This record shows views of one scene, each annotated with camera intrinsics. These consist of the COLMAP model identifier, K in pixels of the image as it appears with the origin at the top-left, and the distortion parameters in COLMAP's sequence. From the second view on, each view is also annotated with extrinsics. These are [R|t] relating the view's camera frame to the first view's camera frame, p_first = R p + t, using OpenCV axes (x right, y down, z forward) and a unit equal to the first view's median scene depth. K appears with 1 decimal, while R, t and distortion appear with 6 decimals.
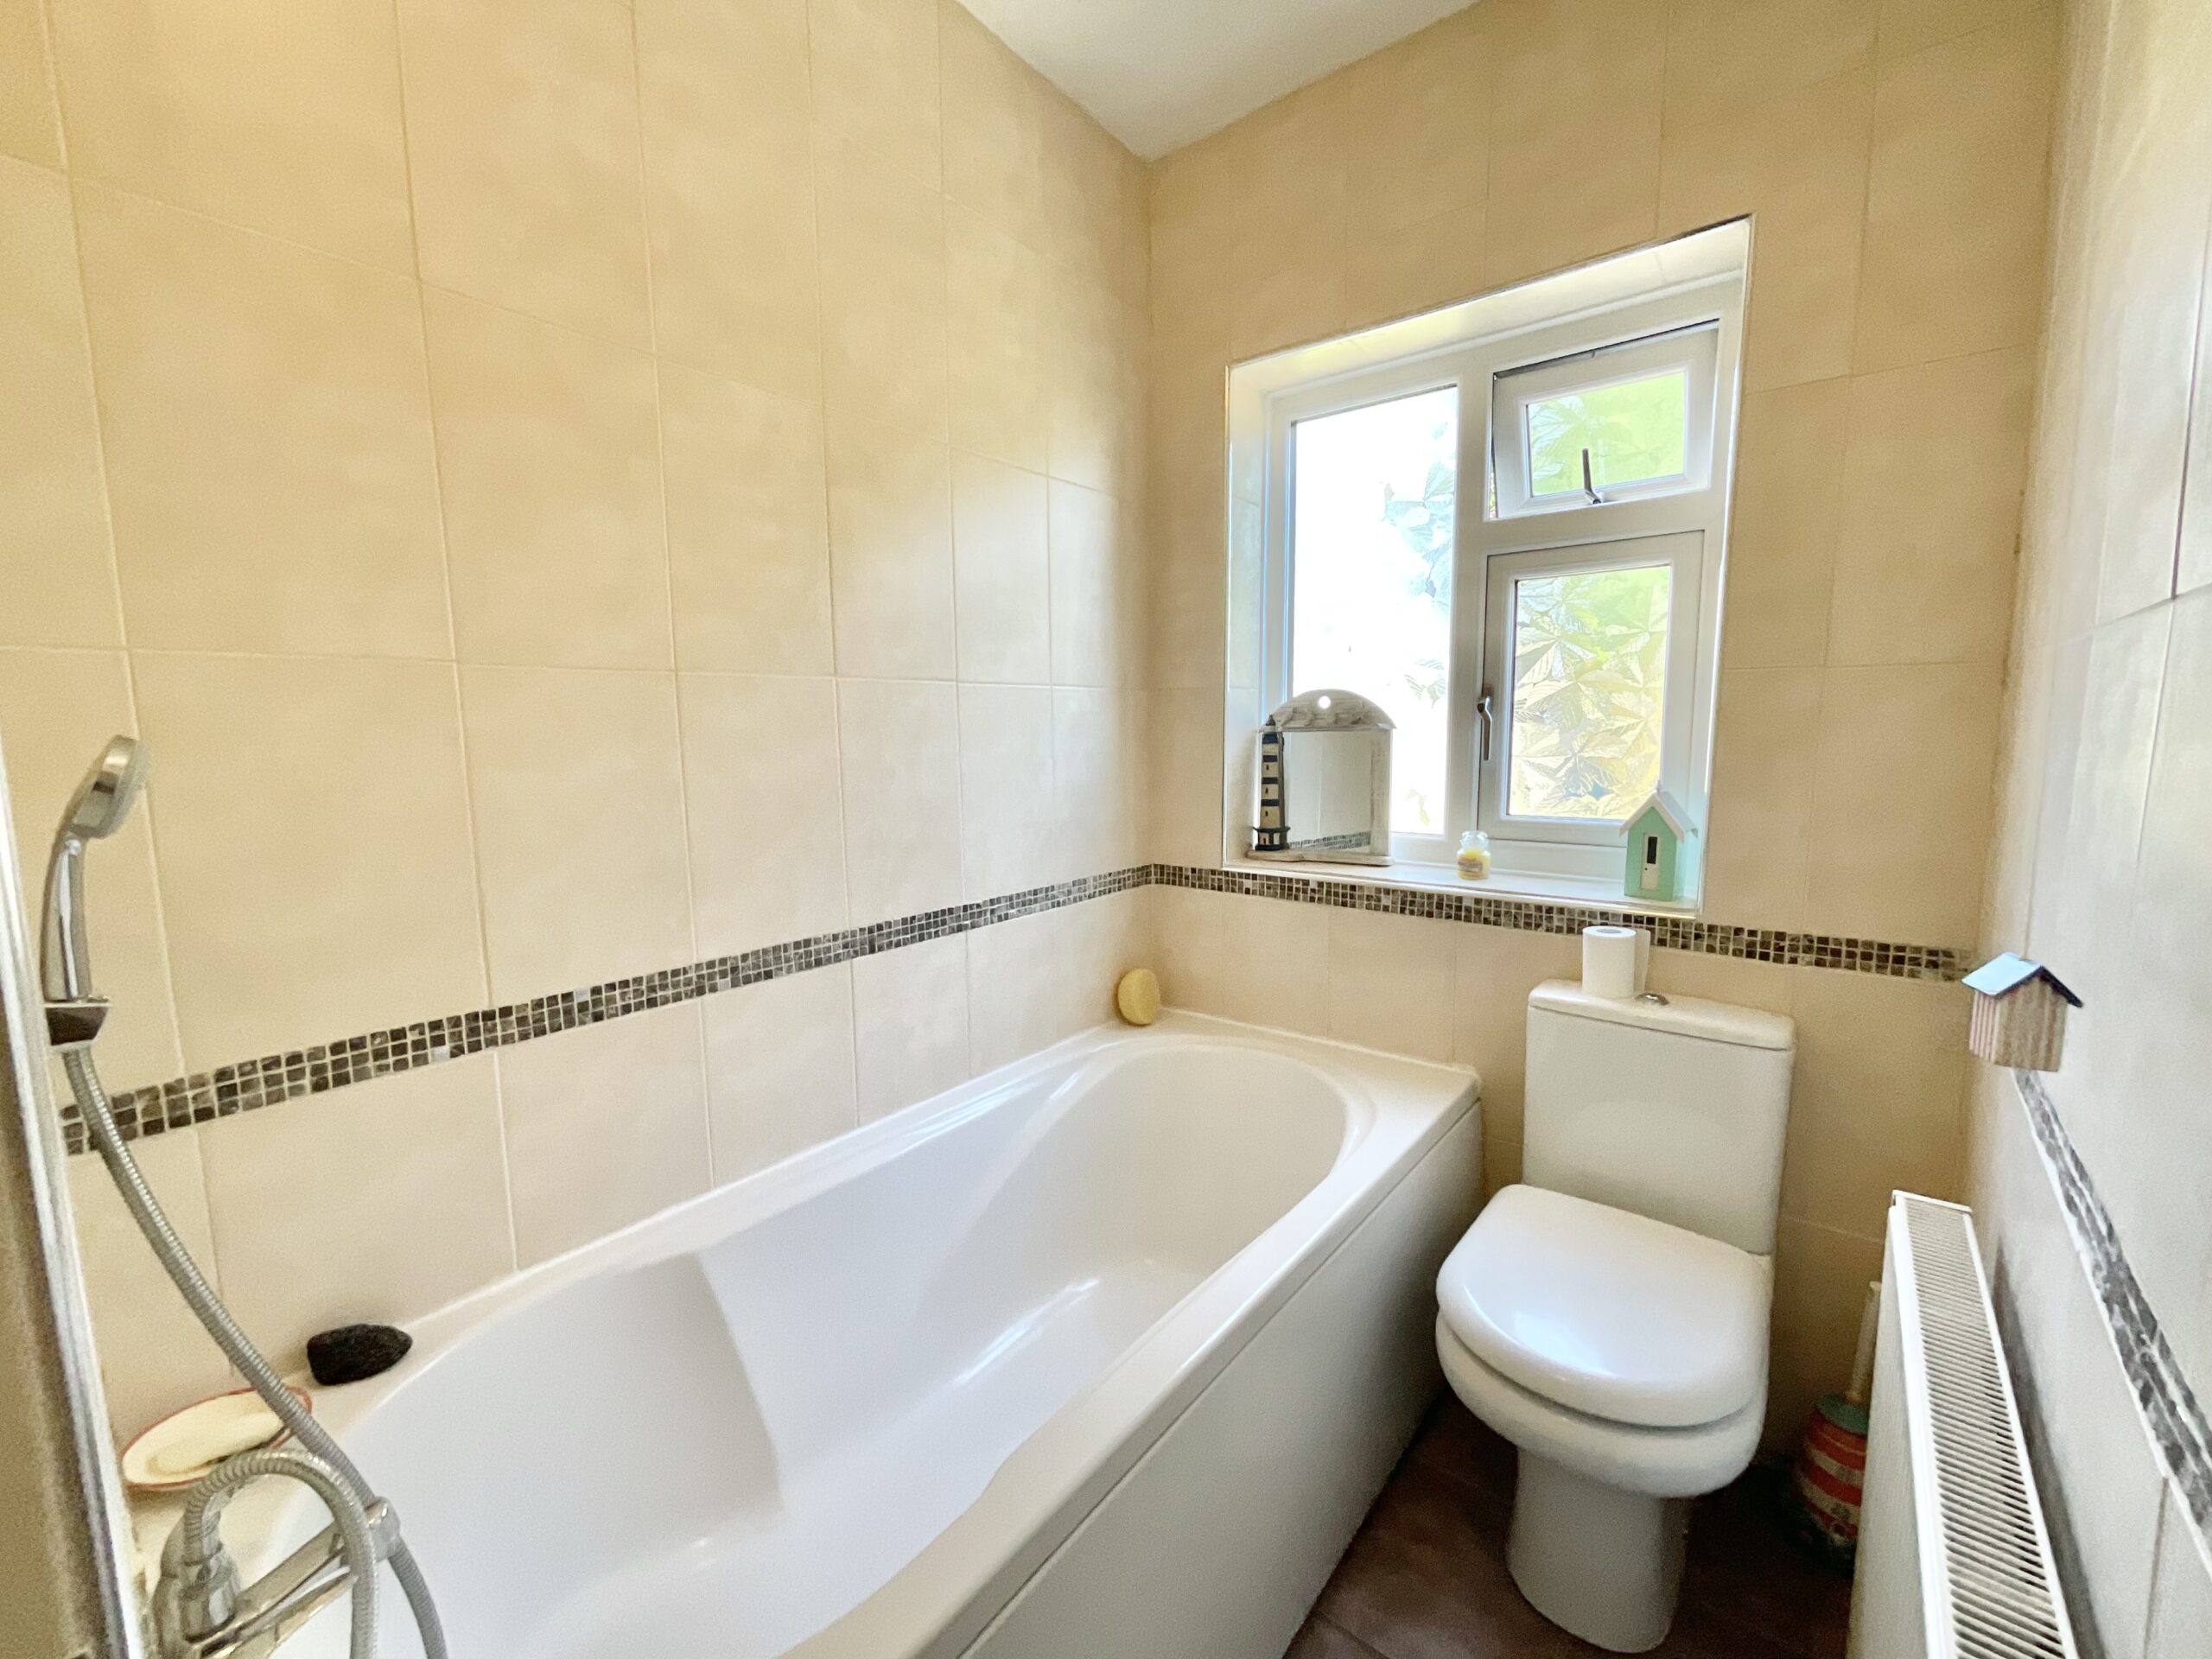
lens RADIAL K [[902.5, 0, 1104.4], [0, 902.5, 818.3], [0, 0, 1]] dist [0.000981, -0.000164]
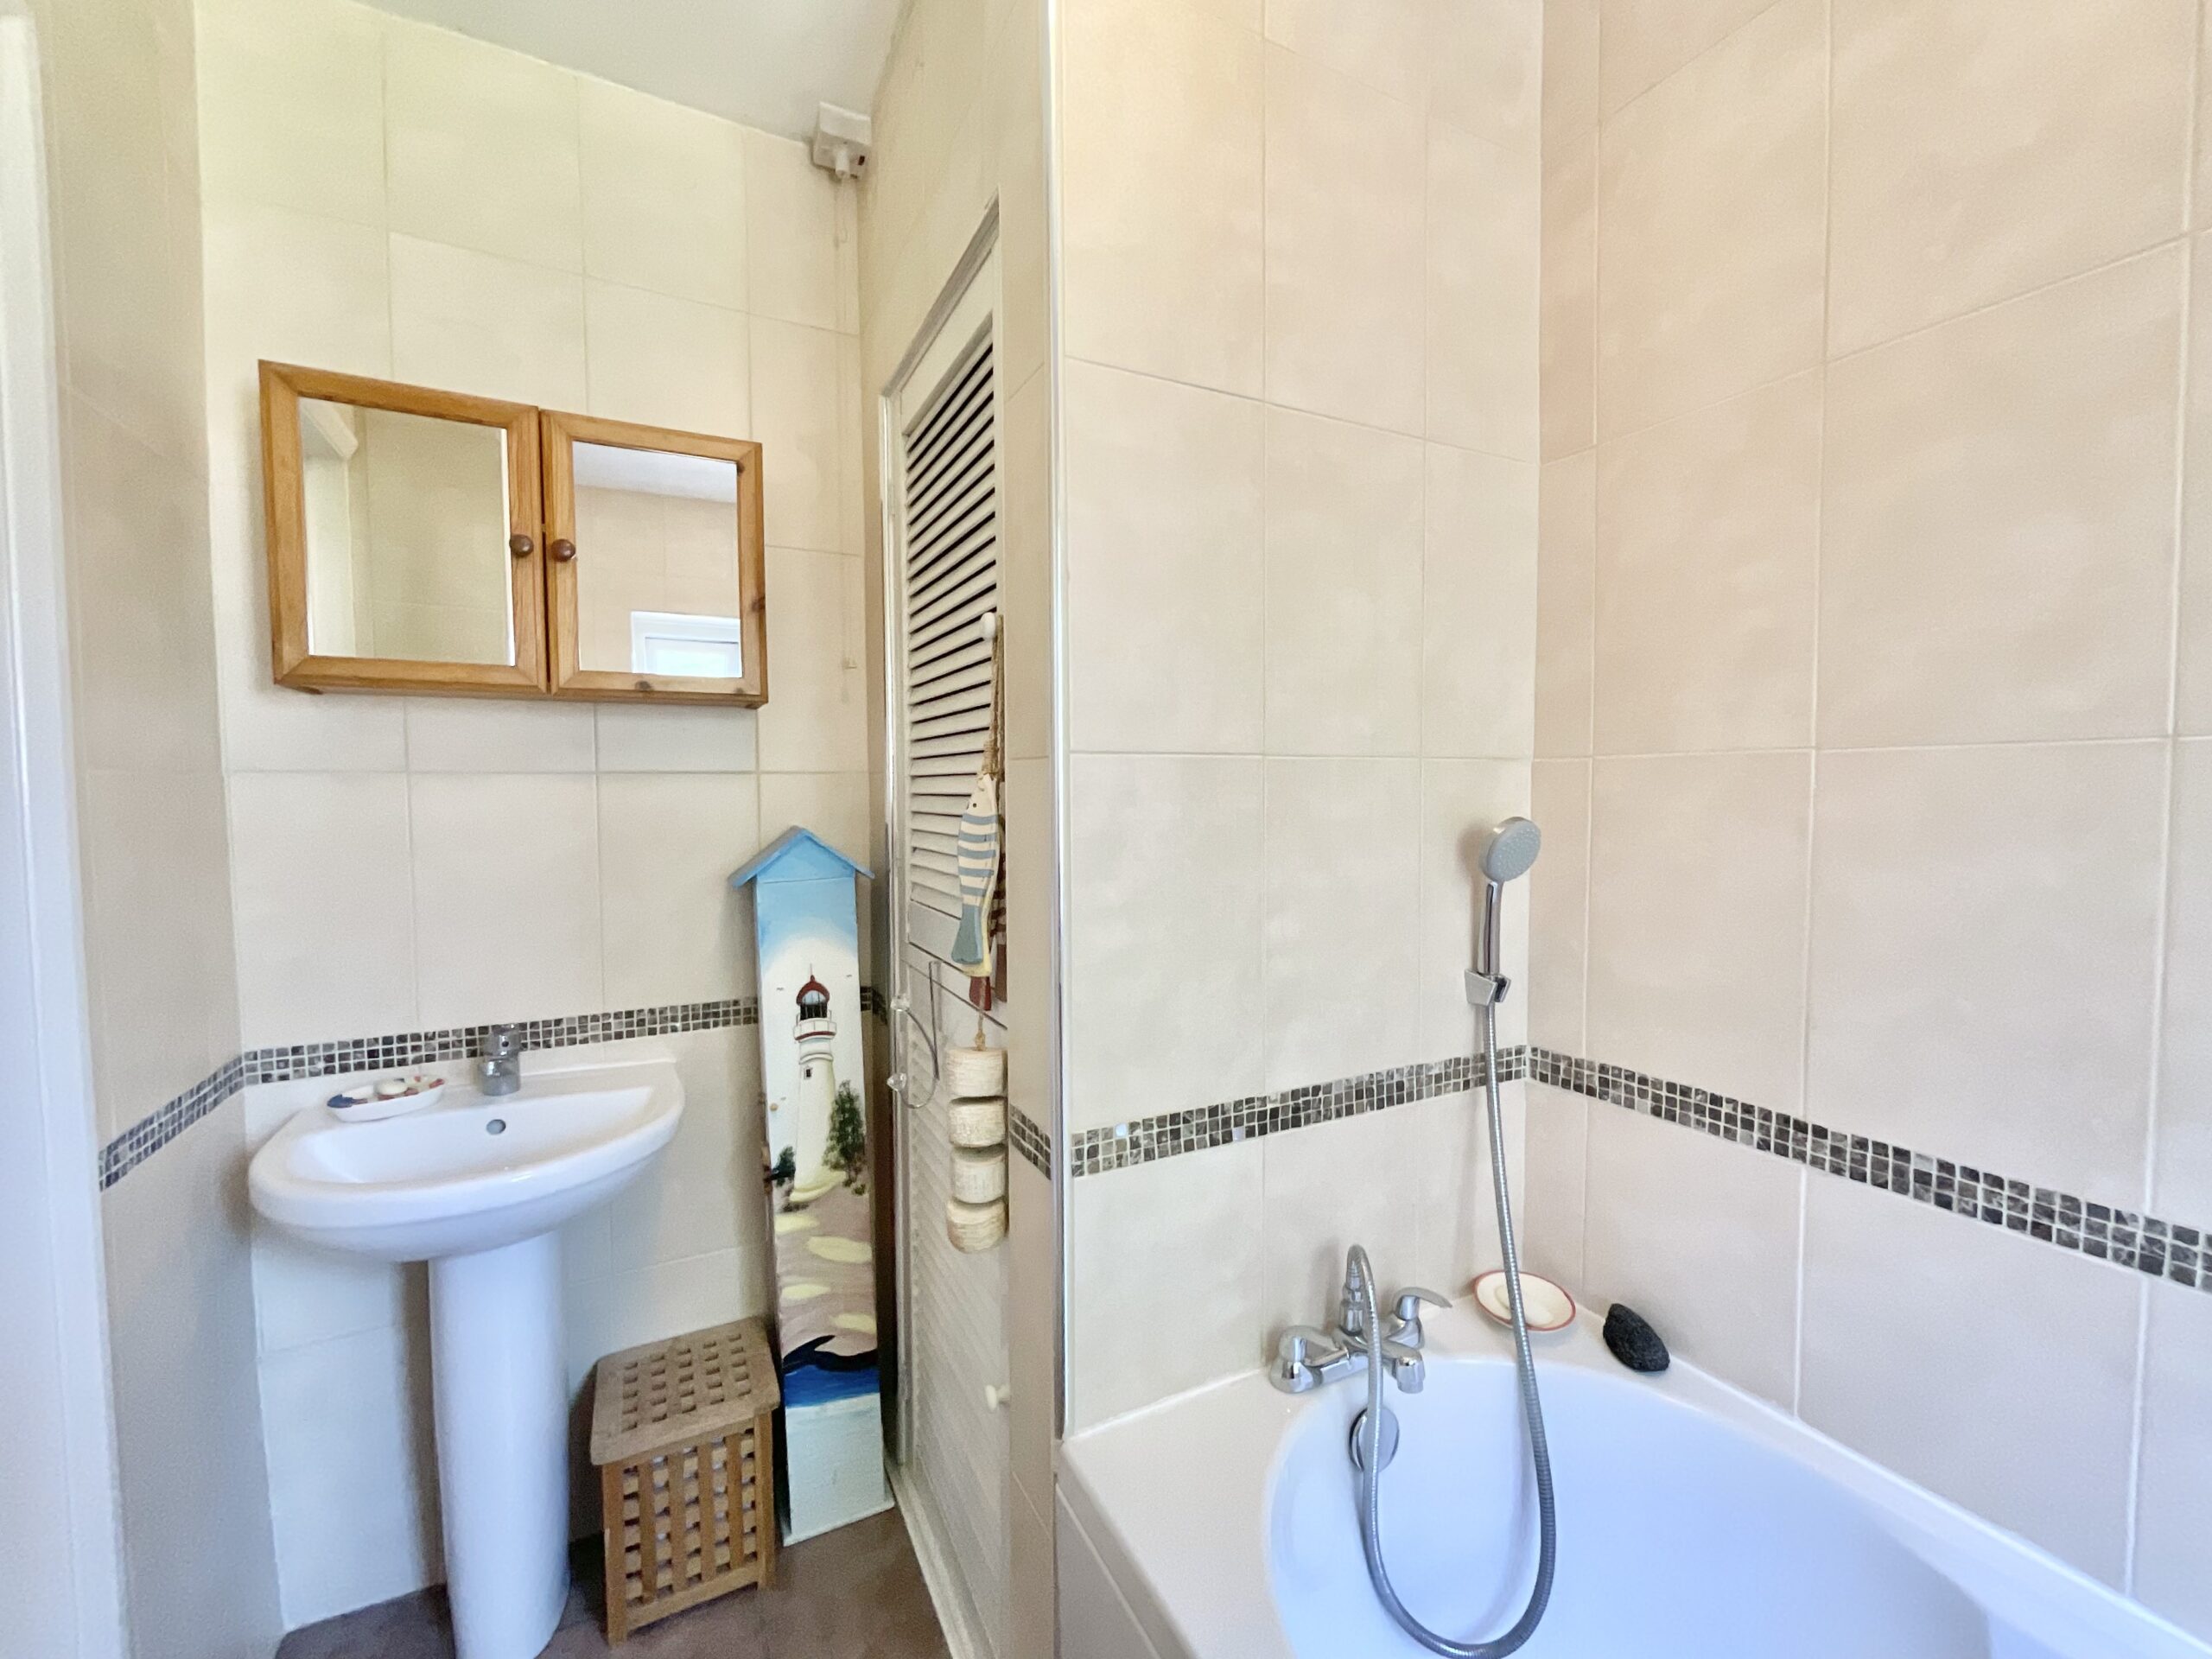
lens RADIAL K [[902.5, 0, 1105.0], [0, 902.5, 836.4], [0, 0, 1]] dist [0.000981, -0.000164]
pose [[-0.420219, 0.050390, -0.906022, 0.458434], [-0.094250, 0.990633, 0.098810, -0.104123], [0.902515, 0.126915, -0.411534, 0.722073]]
